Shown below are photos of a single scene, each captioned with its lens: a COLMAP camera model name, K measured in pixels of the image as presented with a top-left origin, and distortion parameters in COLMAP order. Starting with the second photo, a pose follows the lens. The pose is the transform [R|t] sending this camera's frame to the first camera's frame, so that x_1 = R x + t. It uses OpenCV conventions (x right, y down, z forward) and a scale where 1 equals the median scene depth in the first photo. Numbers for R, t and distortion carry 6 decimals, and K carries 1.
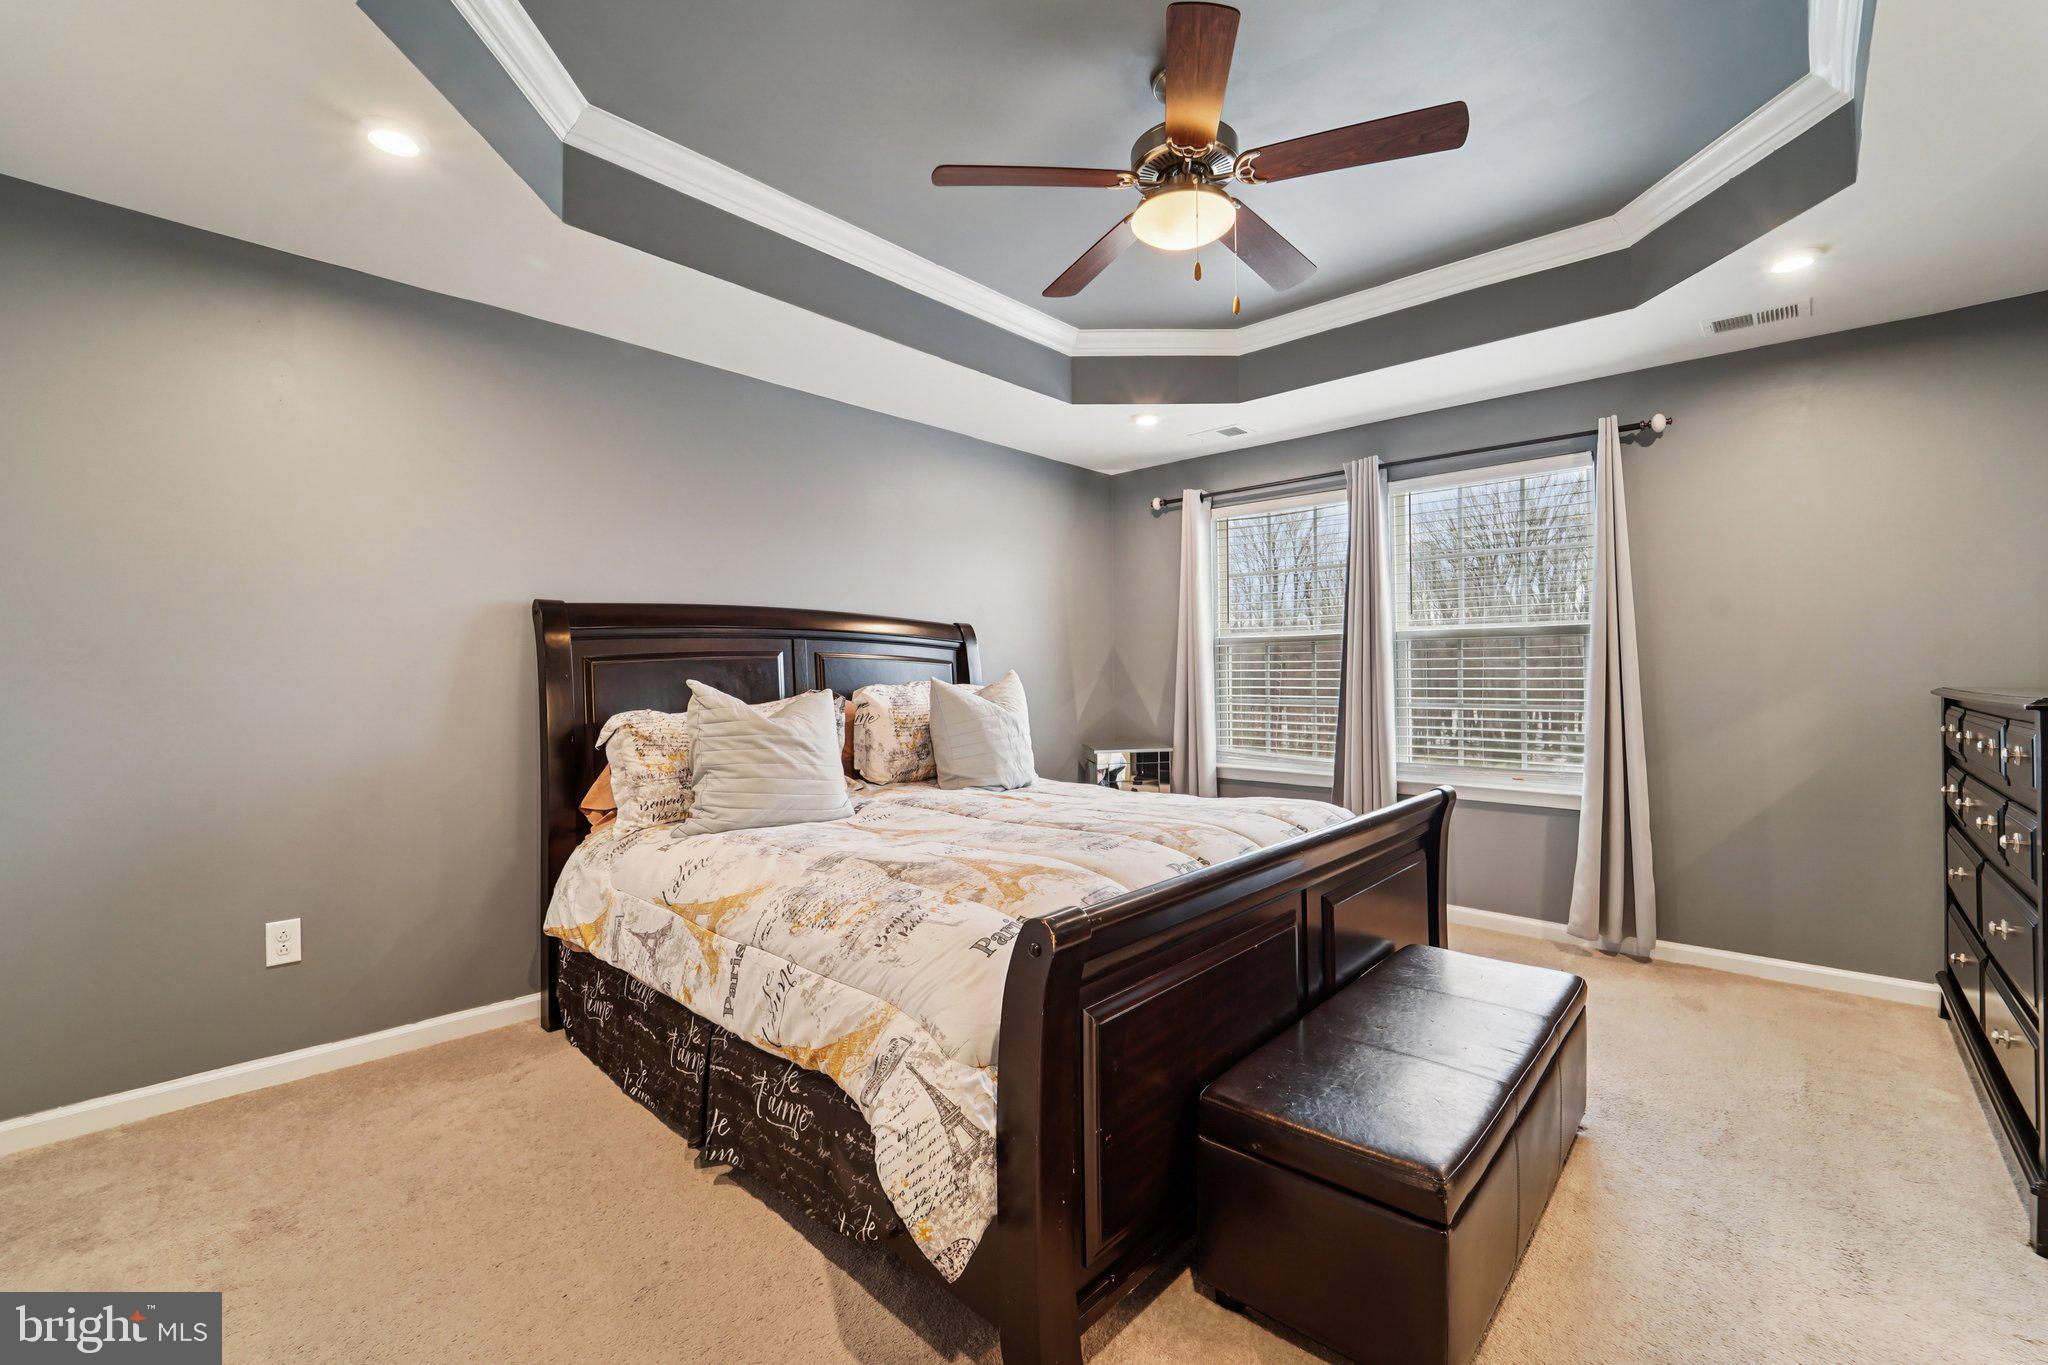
lens RADIAL K [[843.3, 0, 1012.7], [0, 843.3, 668.9], [0, 0, 1]] dist [-0.022505, 0.000686]
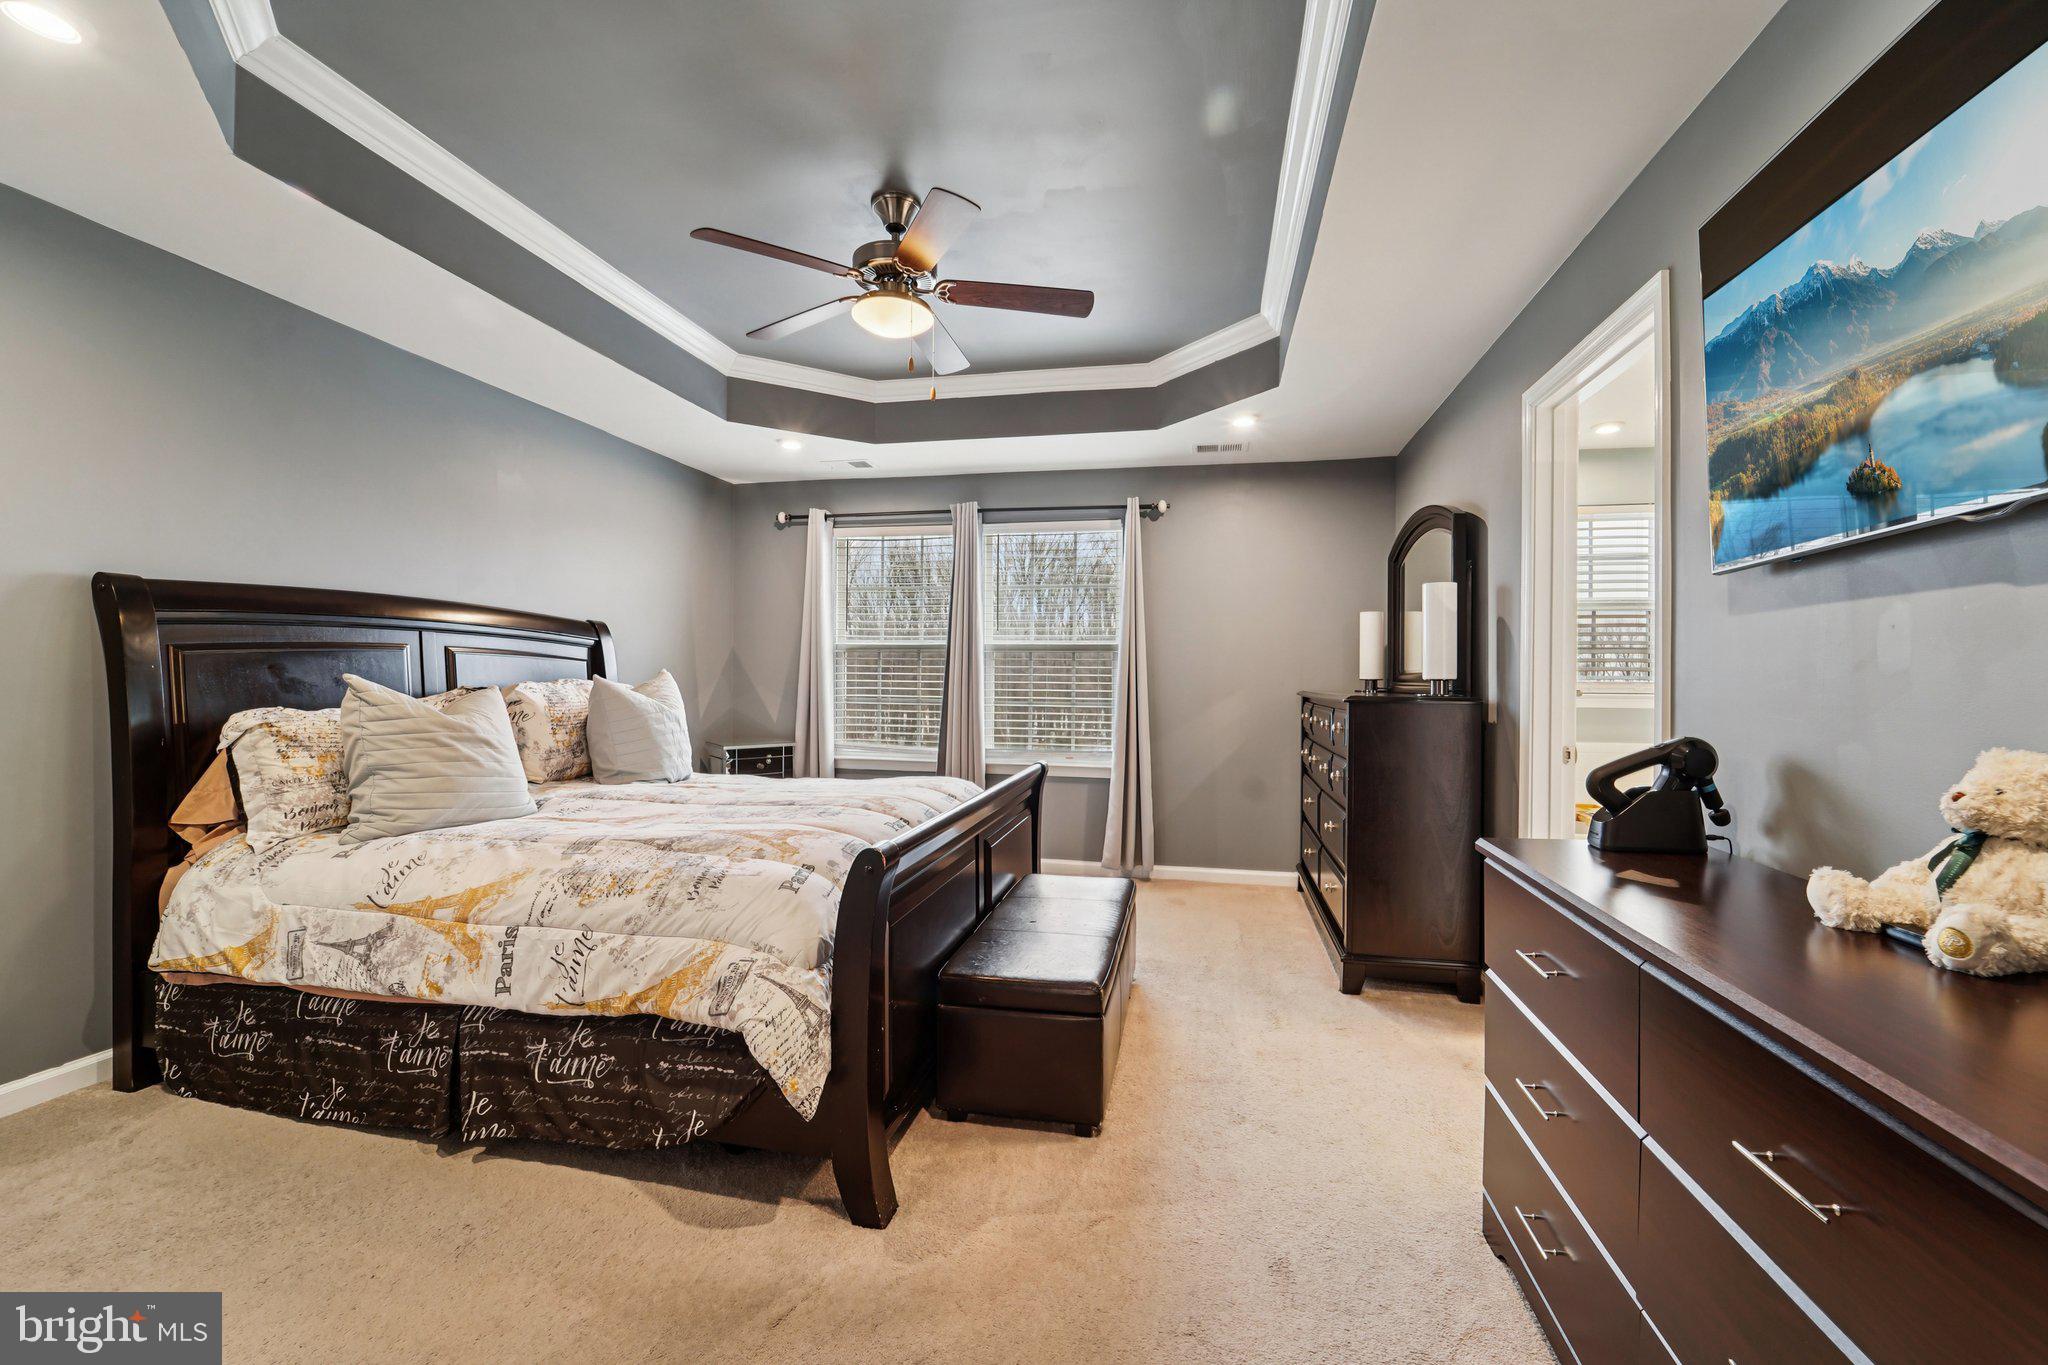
lens RADIAL K [[843.3, 0, 1015.9], [0, 843.3, 682.5], [0, 0, 1]] dist [-0.022505, 0.000686]
pose [[0.857947, 0.011612, 0.513607, -0.235116], [-0.018874, 0.999782, 0.008924, 0.000534], [-0.513391, -0.017350, 0.857979, -0.159757]]
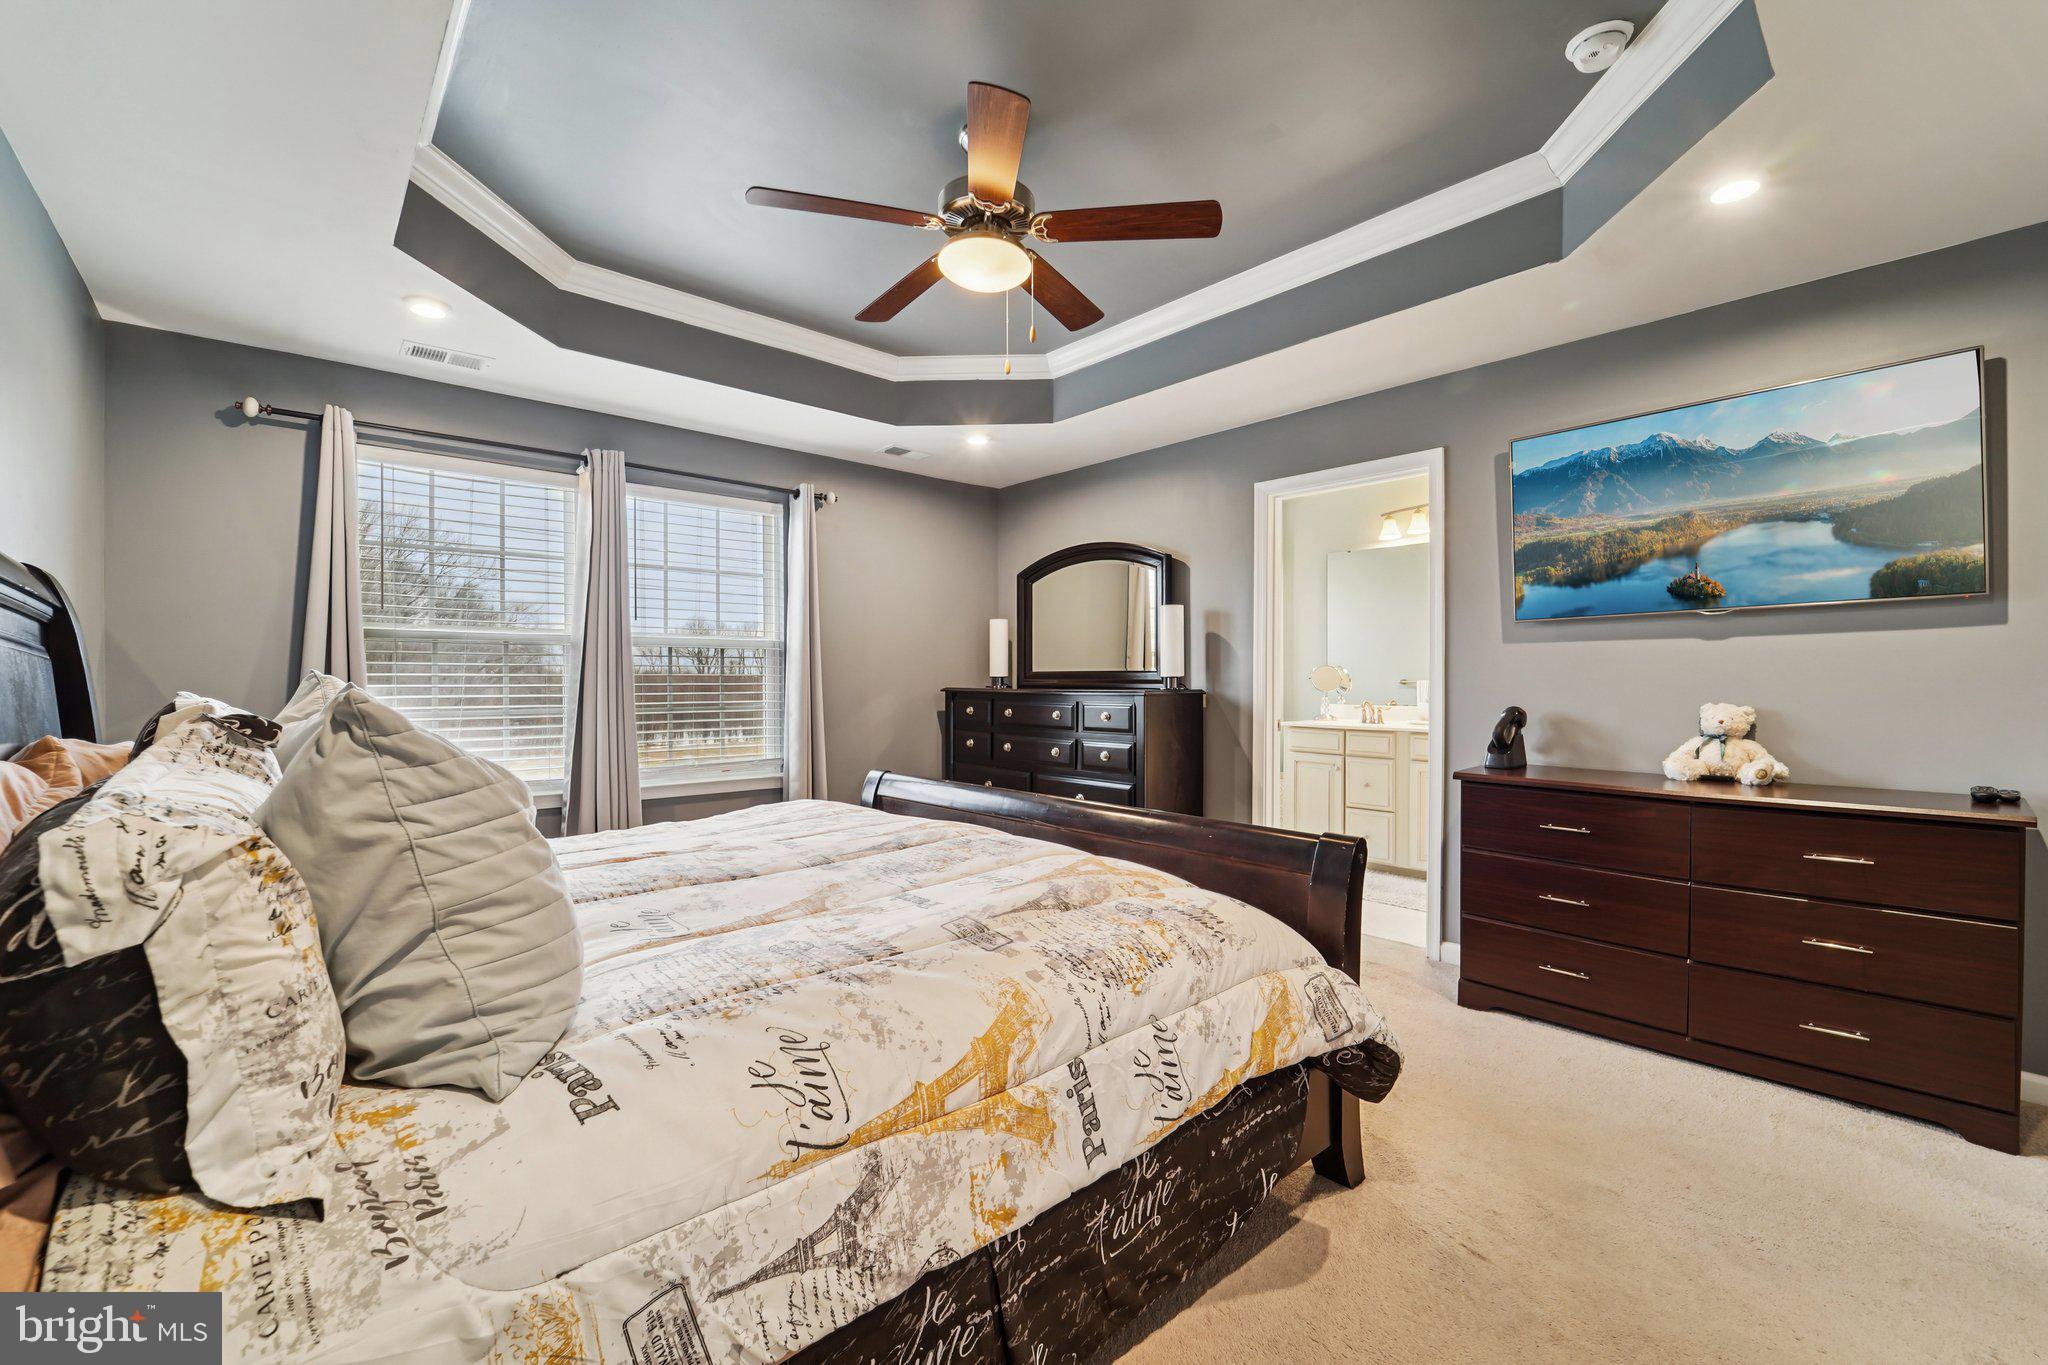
lens RADIAL K [[843.3, 0, 1023.2], [0, 843.3, 683.7], [0, 0, 1]] dist [-0.022505, 0.000686]
pose [[0.081874, -0.001508, 0.996642, -0.749568], [-0.007972, 0.999966, 0.002168, 0.007597], [-0.996611, -0.008123, 0.081859, 0.719461]]
